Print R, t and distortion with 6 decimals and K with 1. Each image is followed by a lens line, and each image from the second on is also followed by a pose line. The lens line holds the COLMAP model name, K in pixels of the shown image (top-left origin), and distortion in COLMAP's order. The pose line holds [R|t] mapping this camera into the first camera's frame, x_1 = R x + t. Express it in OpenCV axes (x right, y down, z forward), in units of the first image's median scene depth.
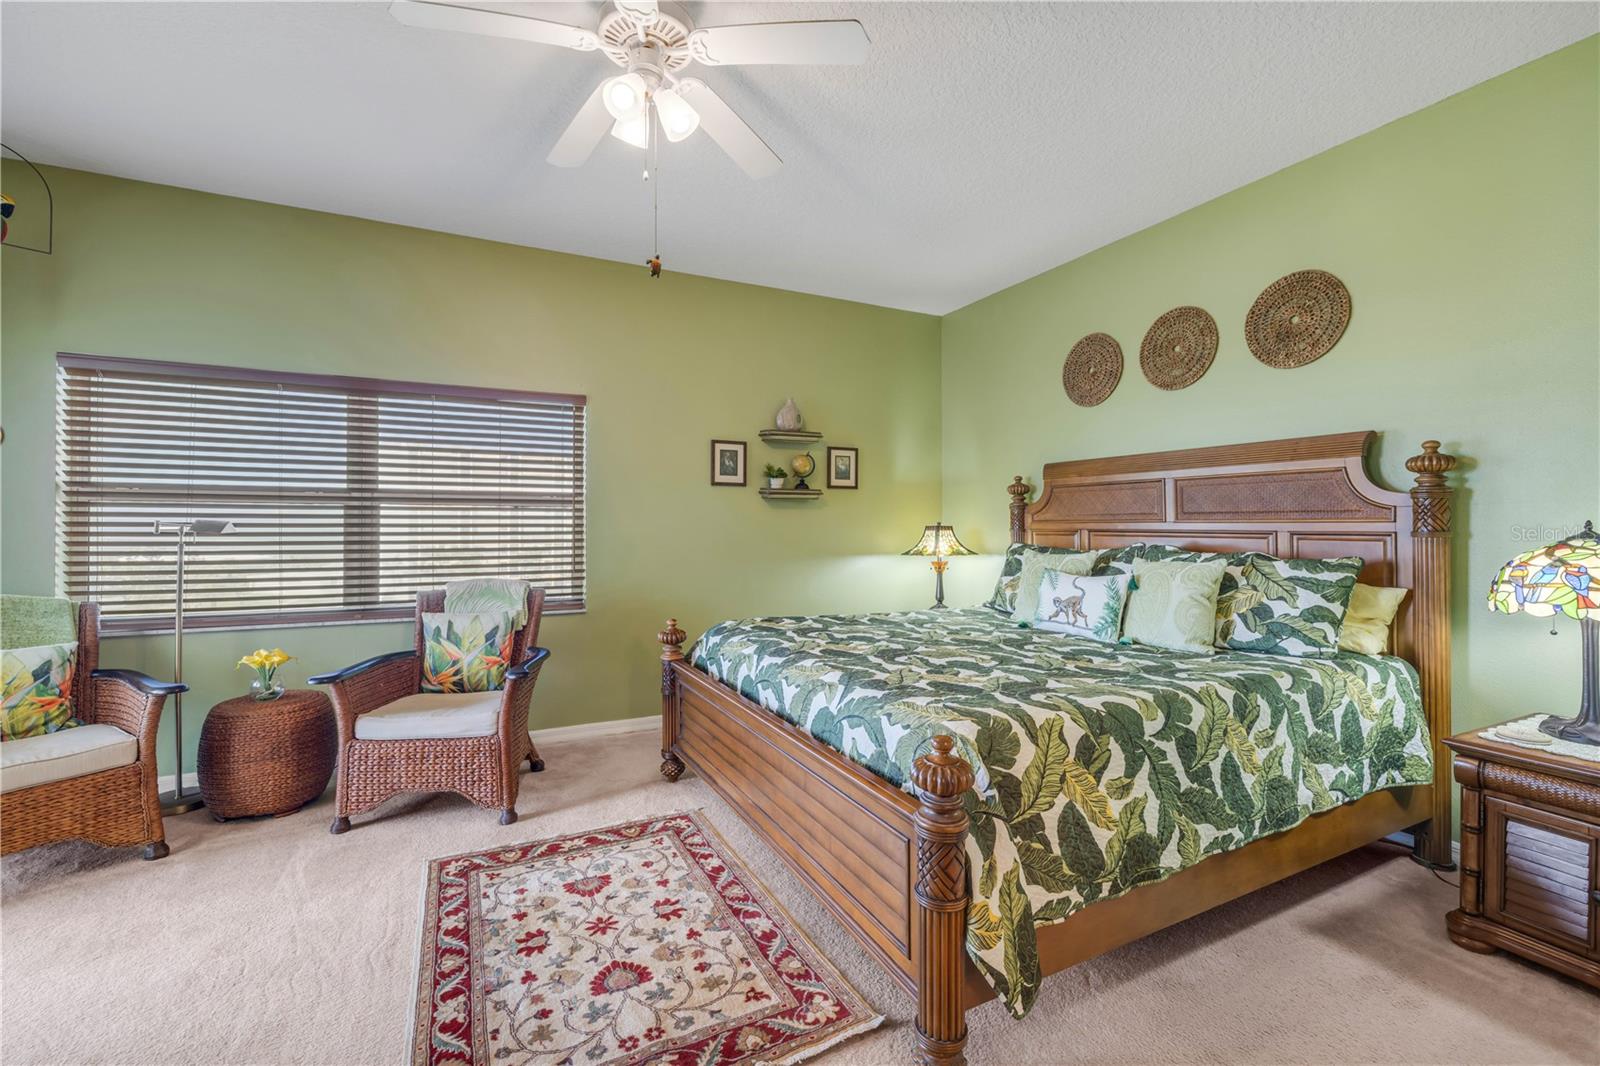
lens RADIAL K [[692.6, 0, 797.8], [0, 692.6, 524.2], [0, 0, 1]] dist [-0.000246, 0.000061]
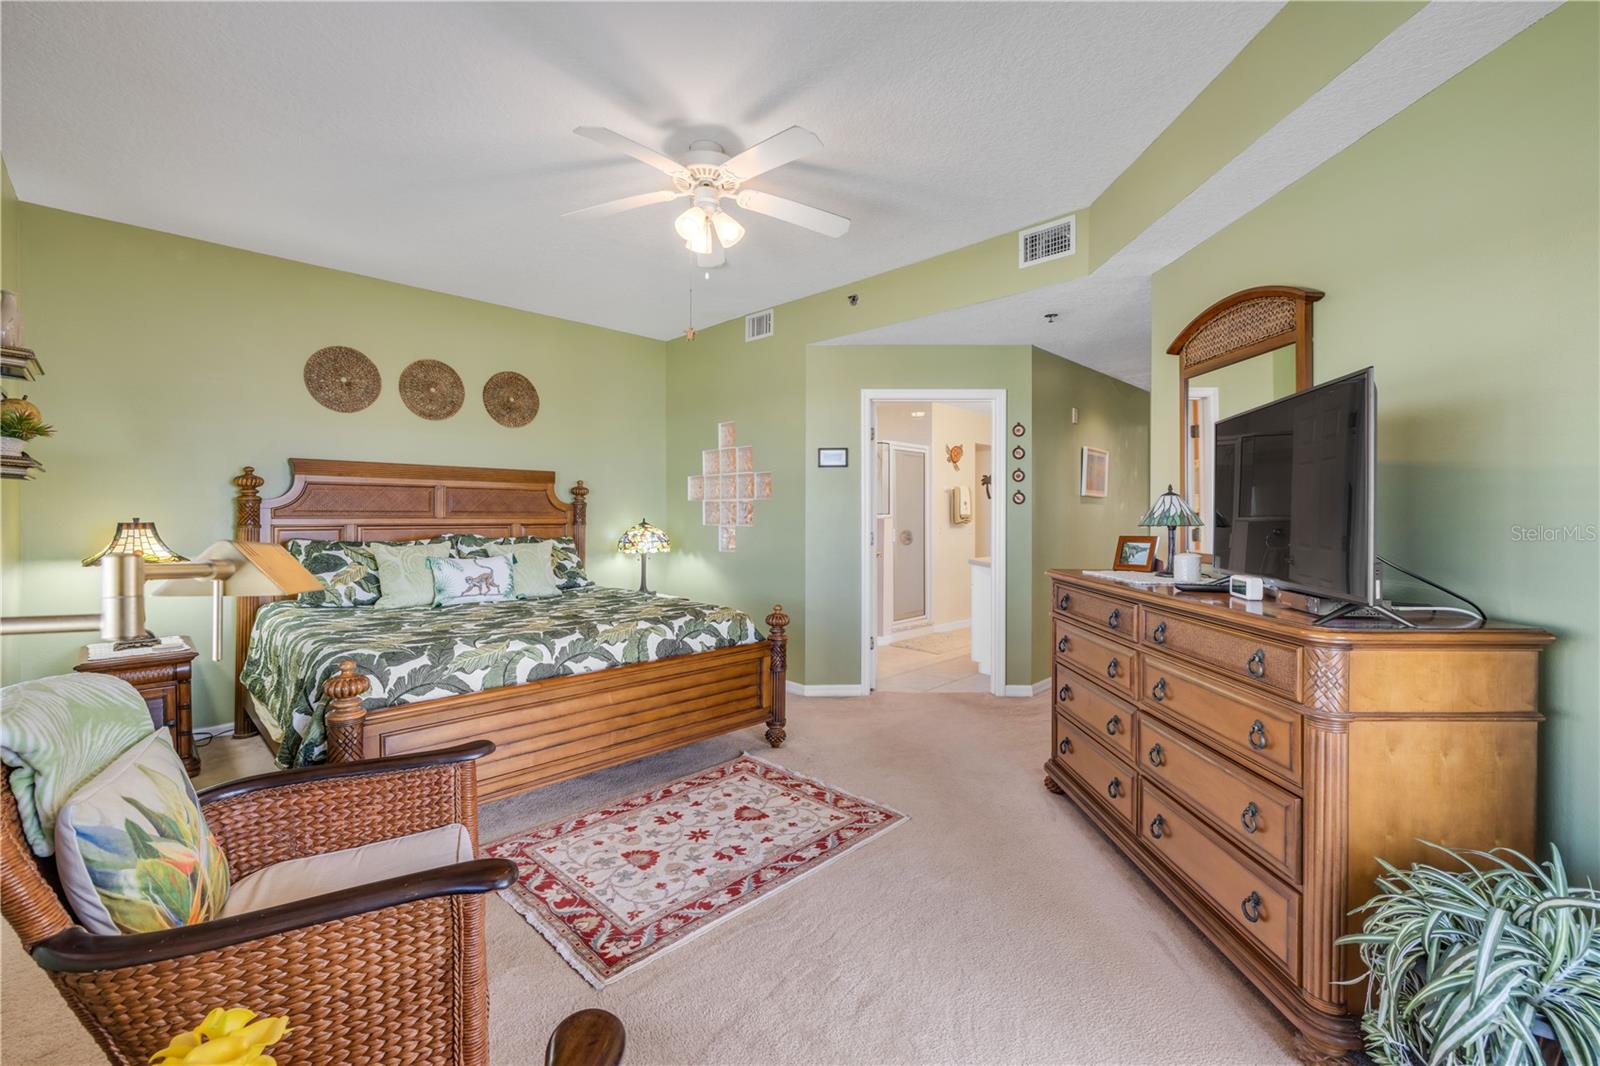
lens RADIAL K [[692.6, 0, 798.6], [0, 692.6, 526.4], [0, 0, 1]] dist [-0.000246, 0.000061]
pose [[-0.342566, -0.017830, 0.939324, -1.148487], [-0.004165, 0.999839, 0.017459, -0.015899], [-0.939484, 0.002069, -0.342585, 0.935949]]
